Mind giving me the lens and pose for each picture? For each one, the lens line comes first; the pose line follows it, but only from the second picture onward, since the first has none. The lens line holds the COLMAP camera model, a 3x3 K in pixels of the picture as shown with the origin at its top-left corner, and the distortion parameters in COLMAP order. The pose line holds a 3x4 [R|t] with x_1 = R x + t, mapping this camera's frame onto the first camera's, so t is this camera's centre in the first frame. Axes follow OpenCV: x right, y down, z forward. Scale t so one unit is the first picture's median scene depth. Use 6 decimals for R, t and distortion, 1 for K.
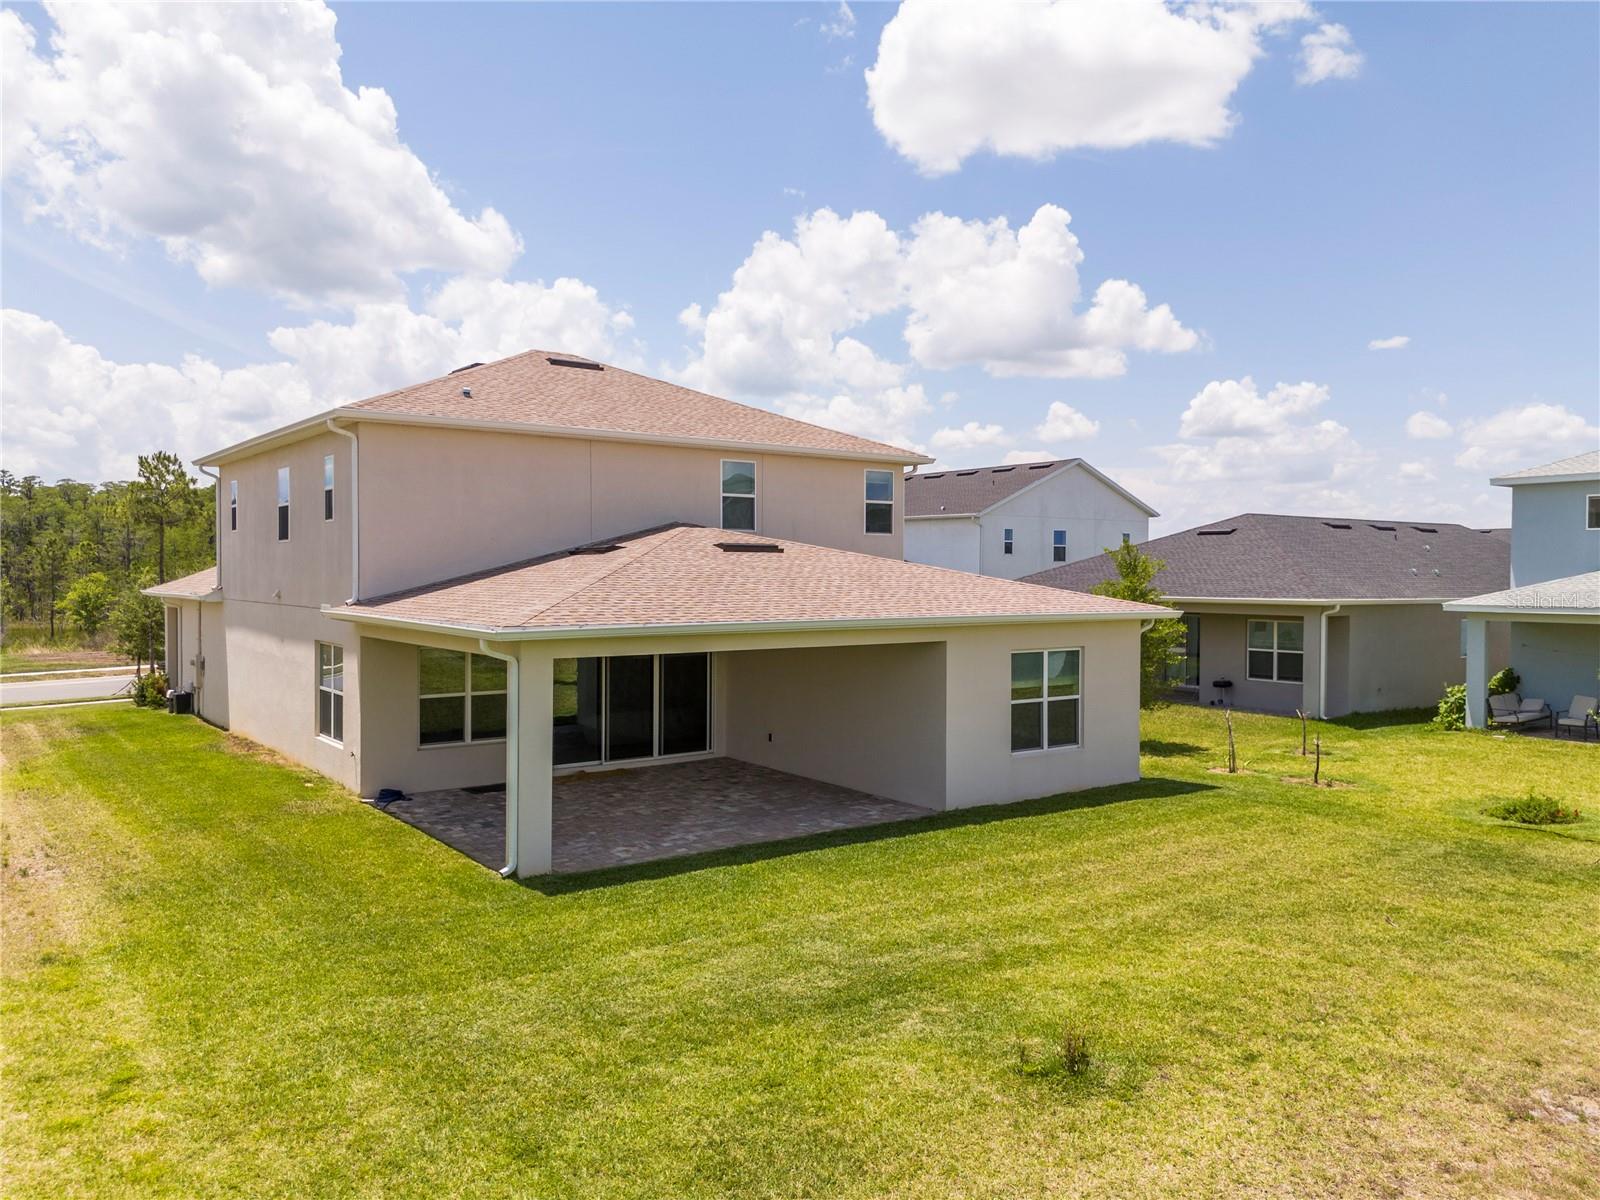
lens RADIAL K [[1174.5, 0, 794.3], [0, 1174.5, 597.3], [0, 0, 1]] dist [0.057385, -0.048275]
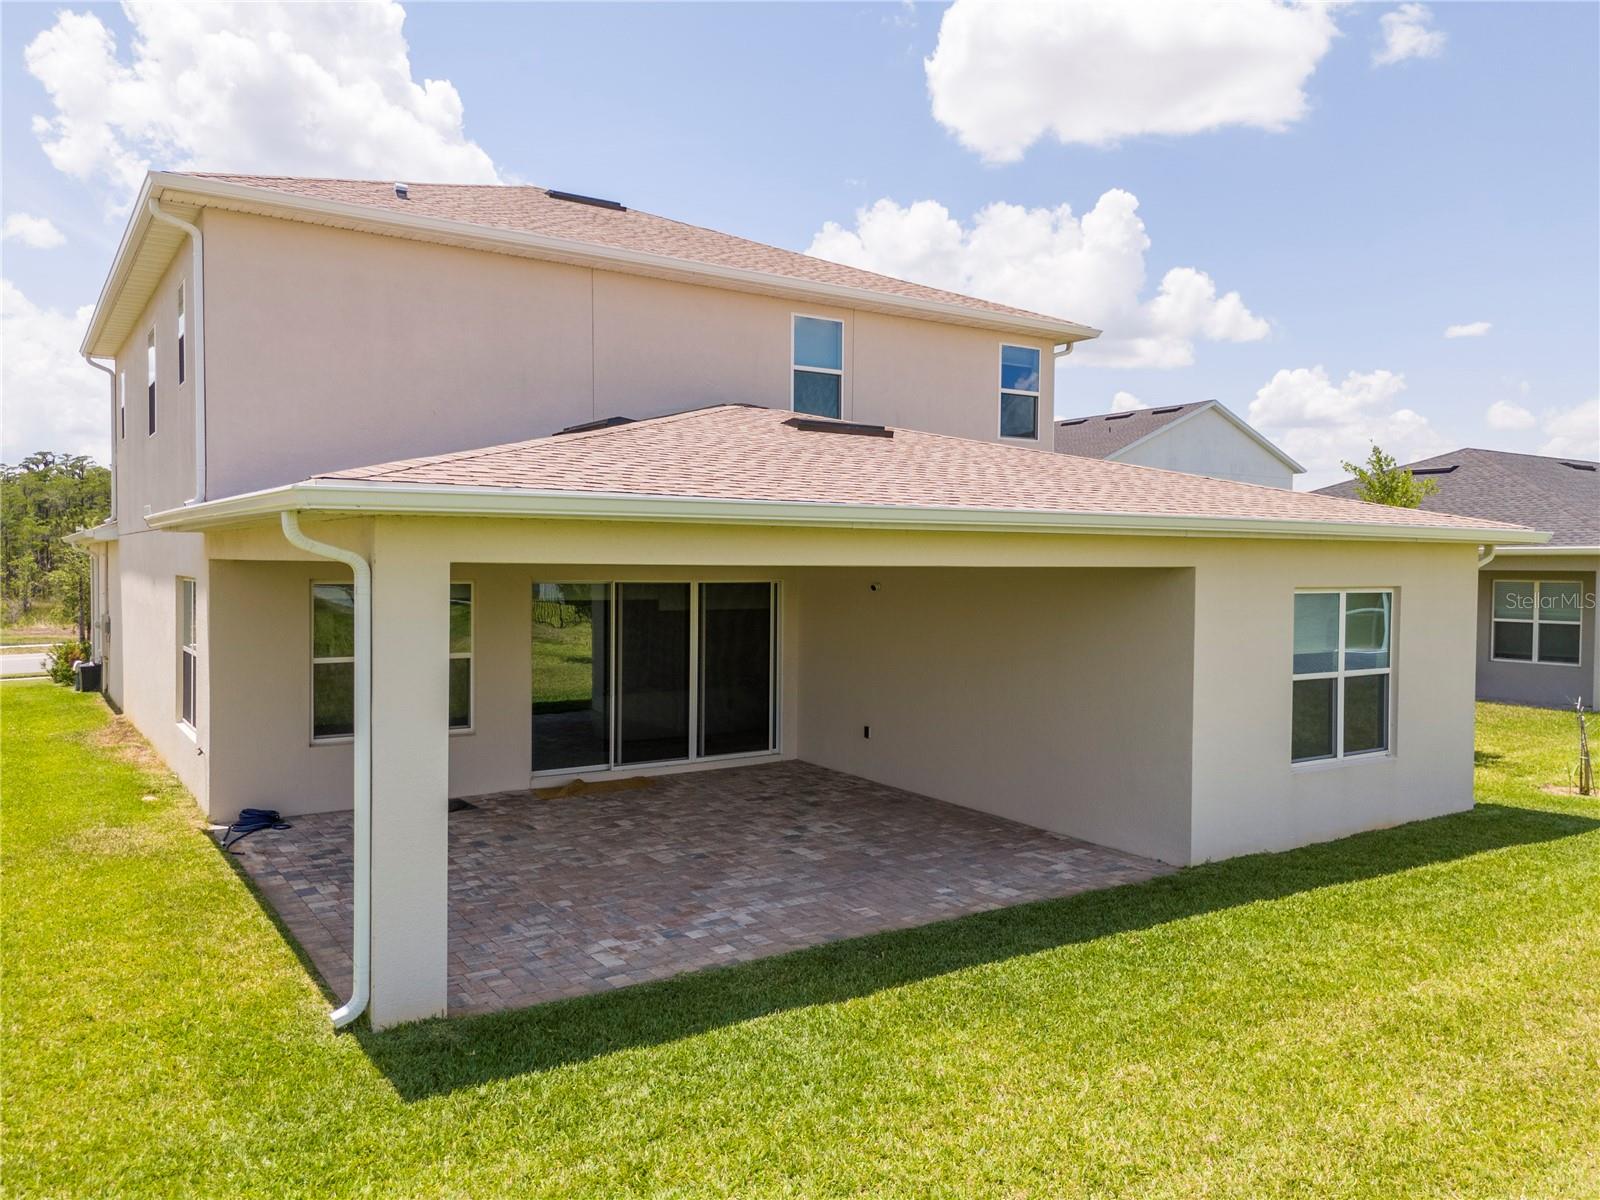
lens RADIAL K [[1174.5, 0, 796.1], [0, 1174.5, 609.4], [0, 0, 1]] dist [0.057385, -0.048275]
pose [[0.998819, 0.005748, -0.048240, -0.031852], [-0.004930, 0.999842, 0.017067, 0.045170], [0.048331, -0.016809, 0.998690, 0.390475]]
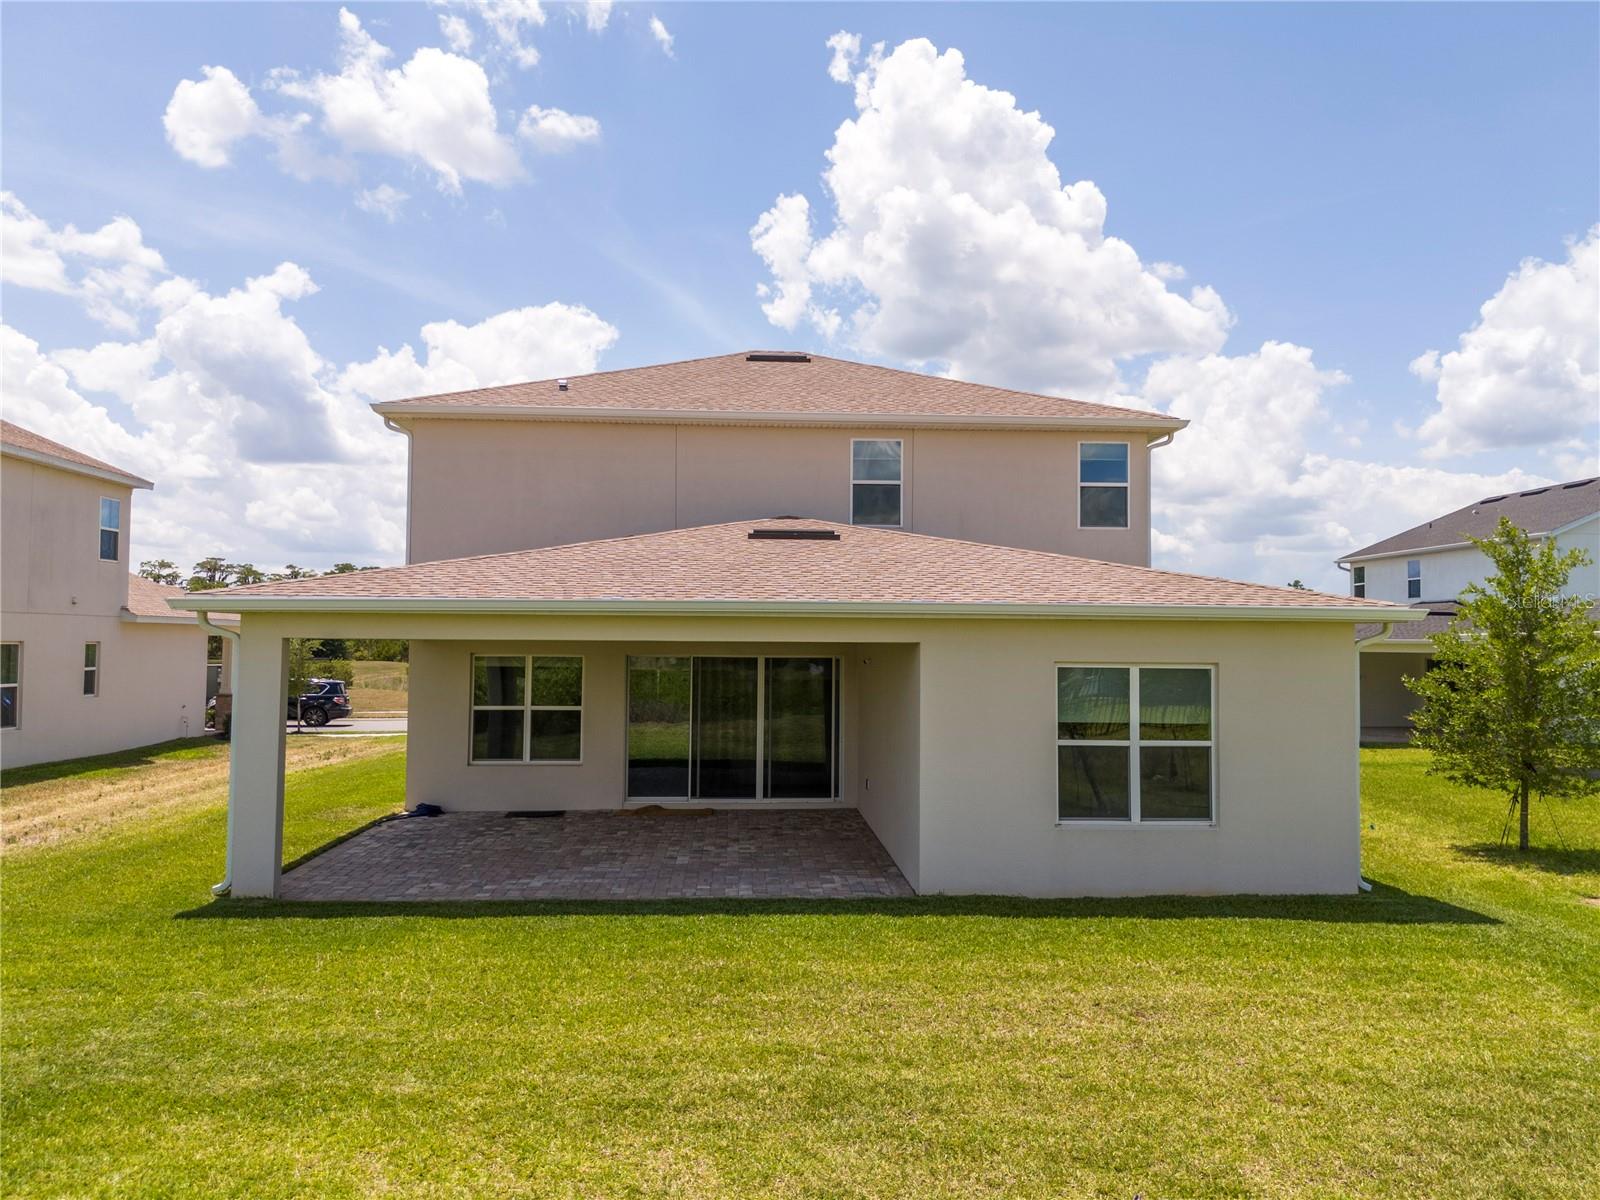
lens RADIAL K [[1174.5, 0, 795.9], [0, 1174.5, 597.7], [0, 0, 1]] dist [0.057385, -0.048275]
pose [[0.840143, -0.017683, -0.542076, 0.406511], [-0.017366, 0.998079, -0.059472, 0.048964], [0.542087, 0.059379, 0.838222, 0.354800]]
